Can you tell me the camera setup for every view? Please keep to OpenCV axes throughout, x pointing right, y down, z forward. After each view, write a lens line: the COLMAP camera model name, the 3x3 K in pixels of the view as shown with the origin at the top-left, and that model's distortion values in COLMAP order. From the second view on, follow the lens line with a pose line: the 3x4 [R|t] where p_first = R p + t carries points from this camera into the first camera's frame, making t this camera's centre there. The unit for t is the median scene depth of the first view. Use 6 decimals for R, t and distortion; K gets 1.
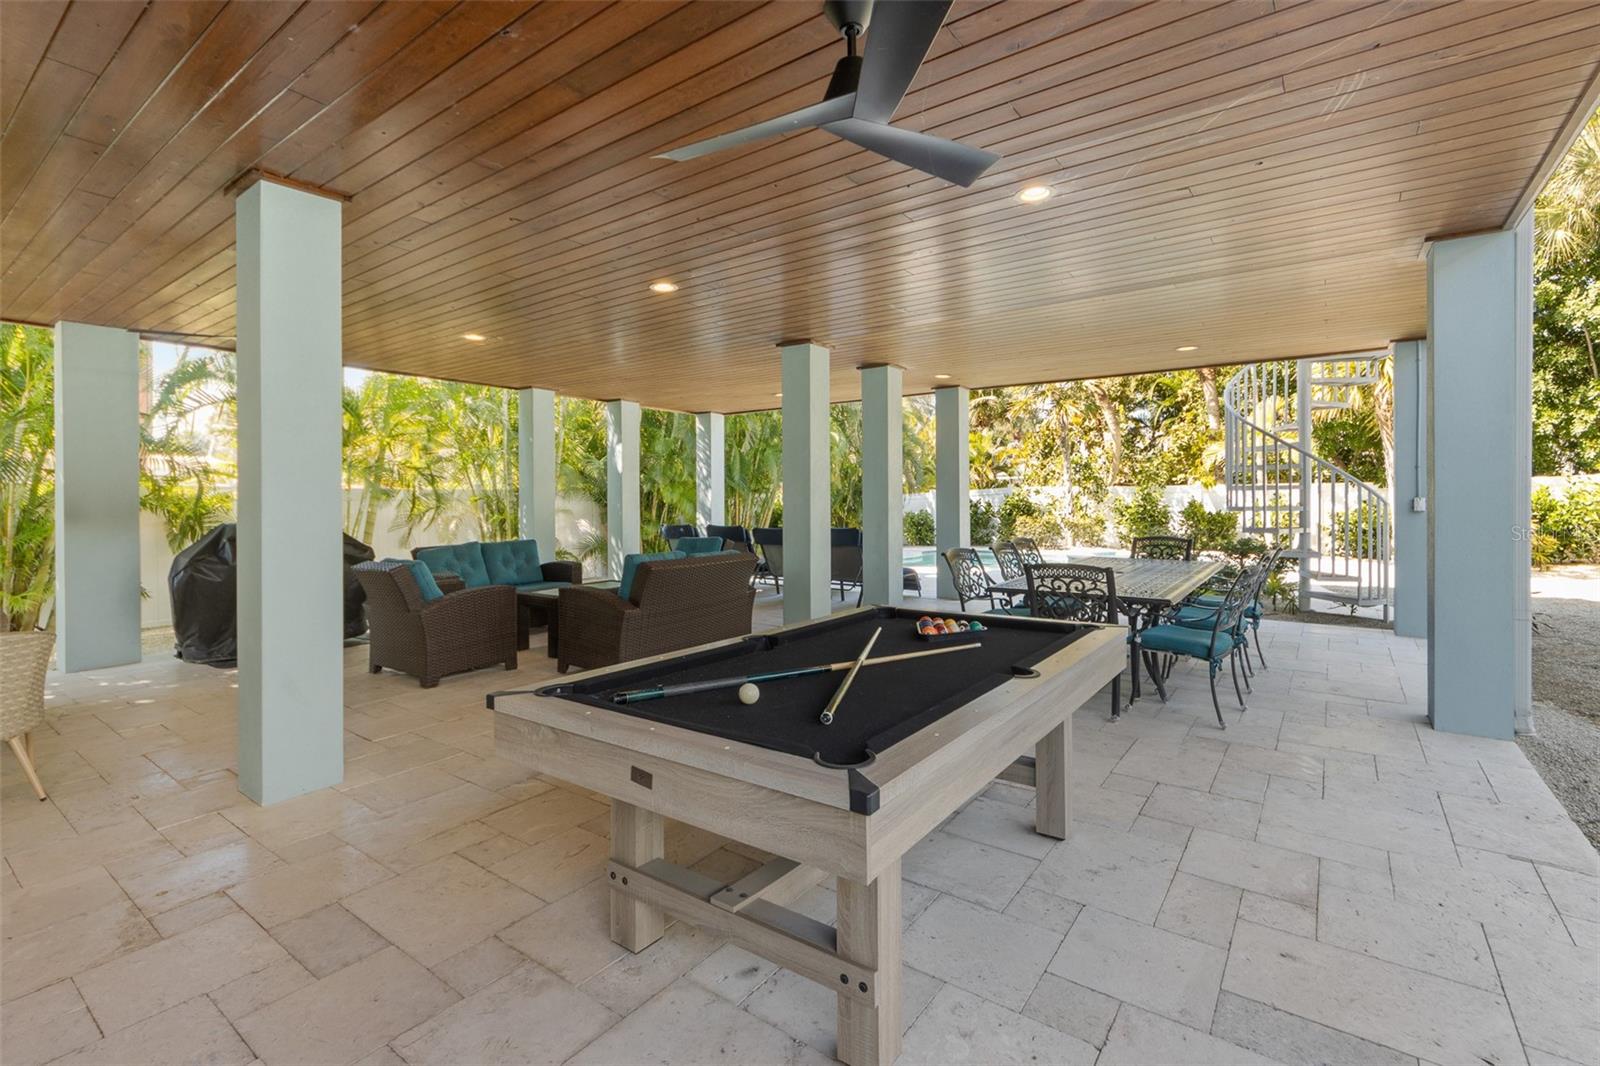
lens RADIAL K [[680.9, 0, 824.3], [0, 680.9, 499.9], [0, 0, 1]] dist [-0.001393, -0.000722]
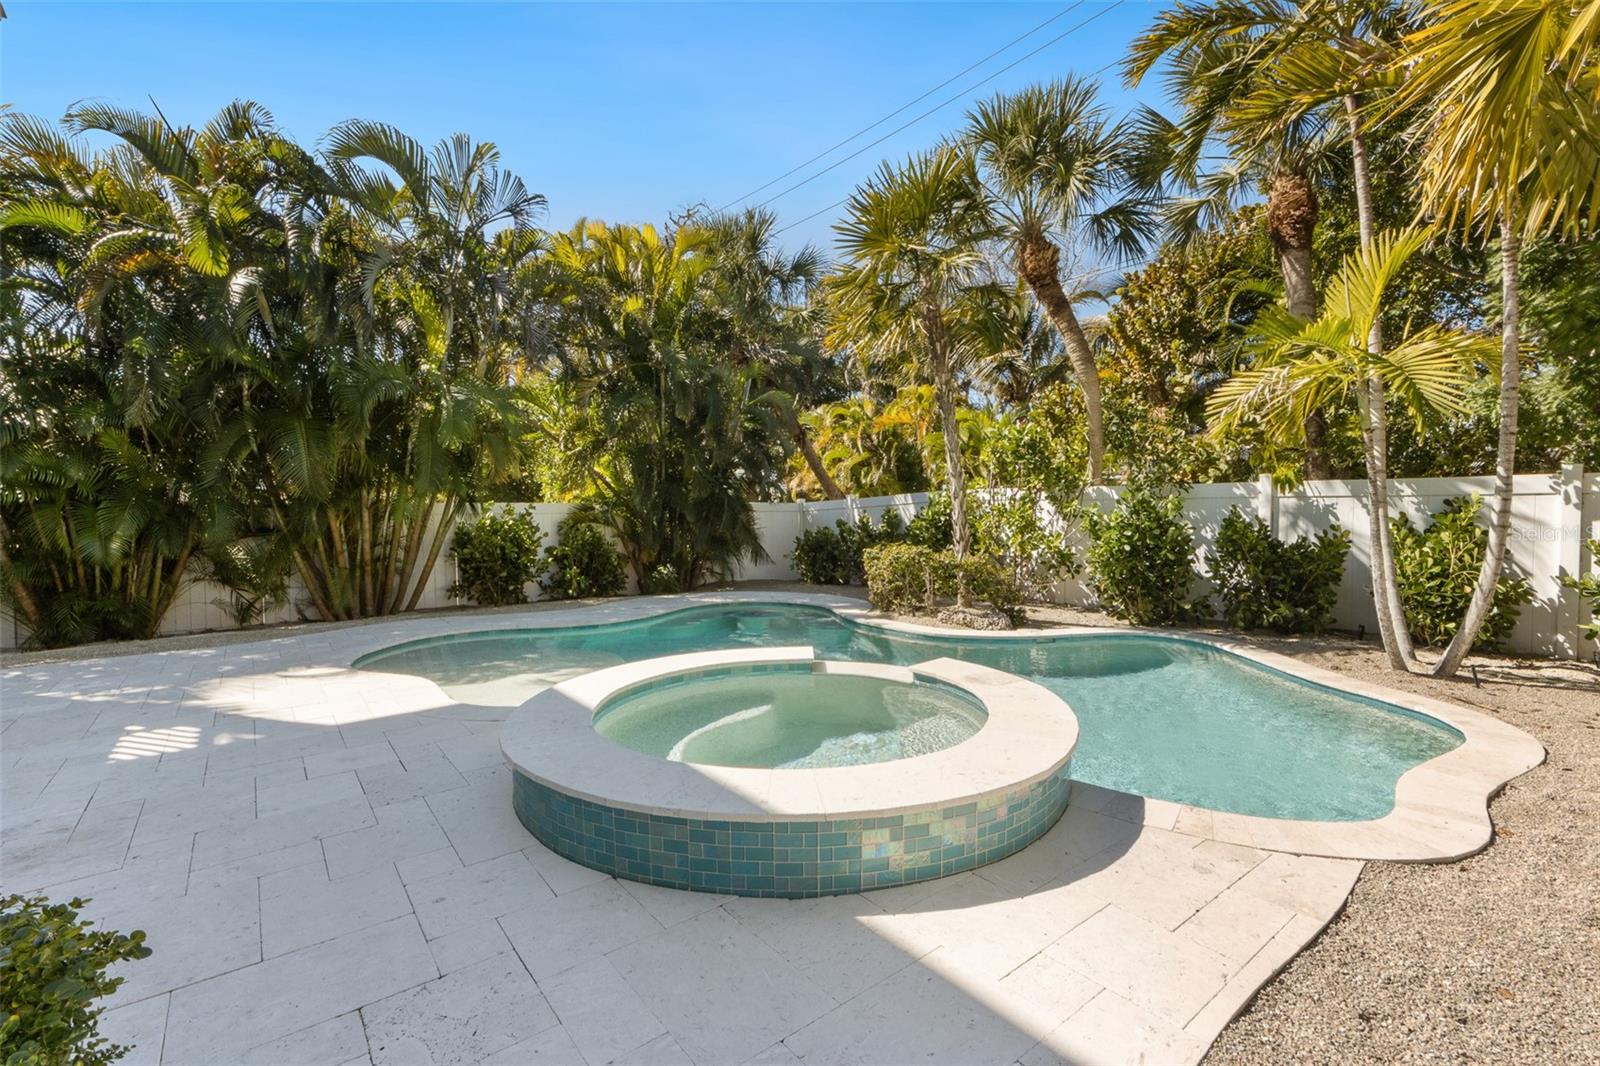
lens RADIAL K [[680.9, 0, 824.3], [0, 680.9, 499.9], [0, 0, 1]] dist [-0.001393, -0.000722]
pose [[0.963595, -0.004430, -0.267328, 0.500755], [0.002301, 0.999963, -0.008278, -0.007520], [0.267355, 0.007362, 0.963570, 0.629841]]
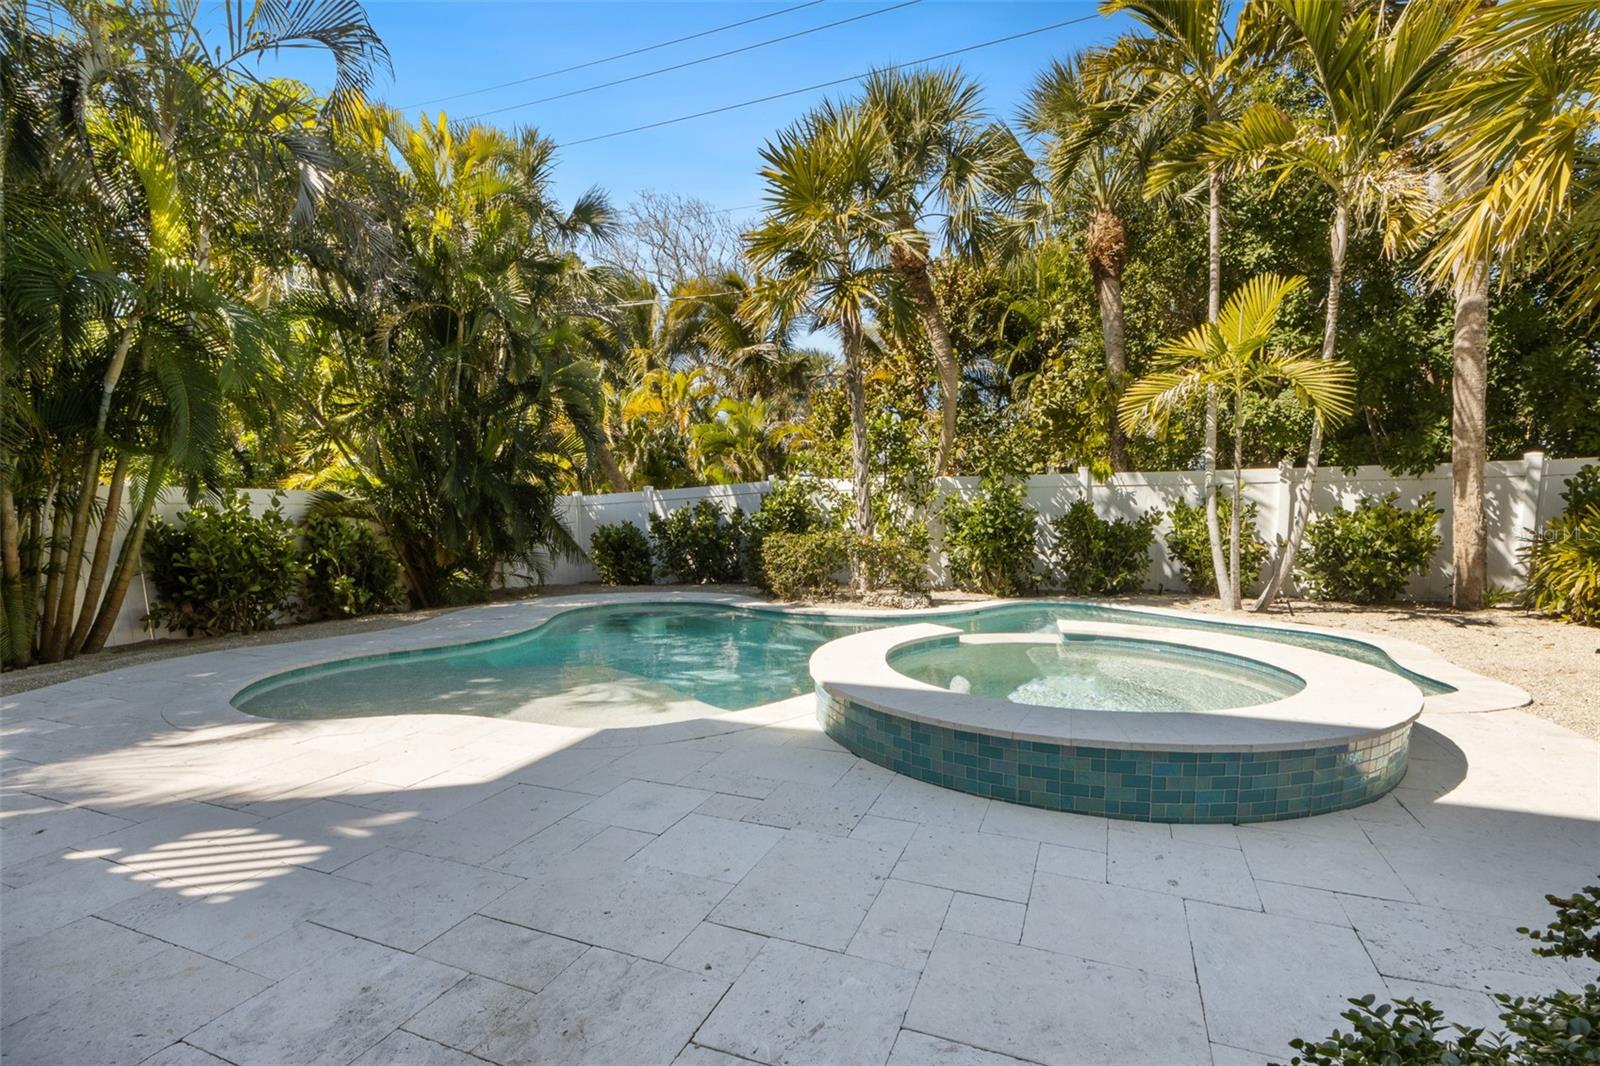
lens RADIAL K [[697.8, 0, 806.1], [0, 697.8, 572.7], [0, 0, 1]] dist [0.001771, -0.000005]
pose [[0.975185, -0.025101, 0.219966, 0.260913], [0.005205, 0.995877, 0.090569, 0.008602], [-0.221332, -0.087177, 0.971294, 0.643599]]
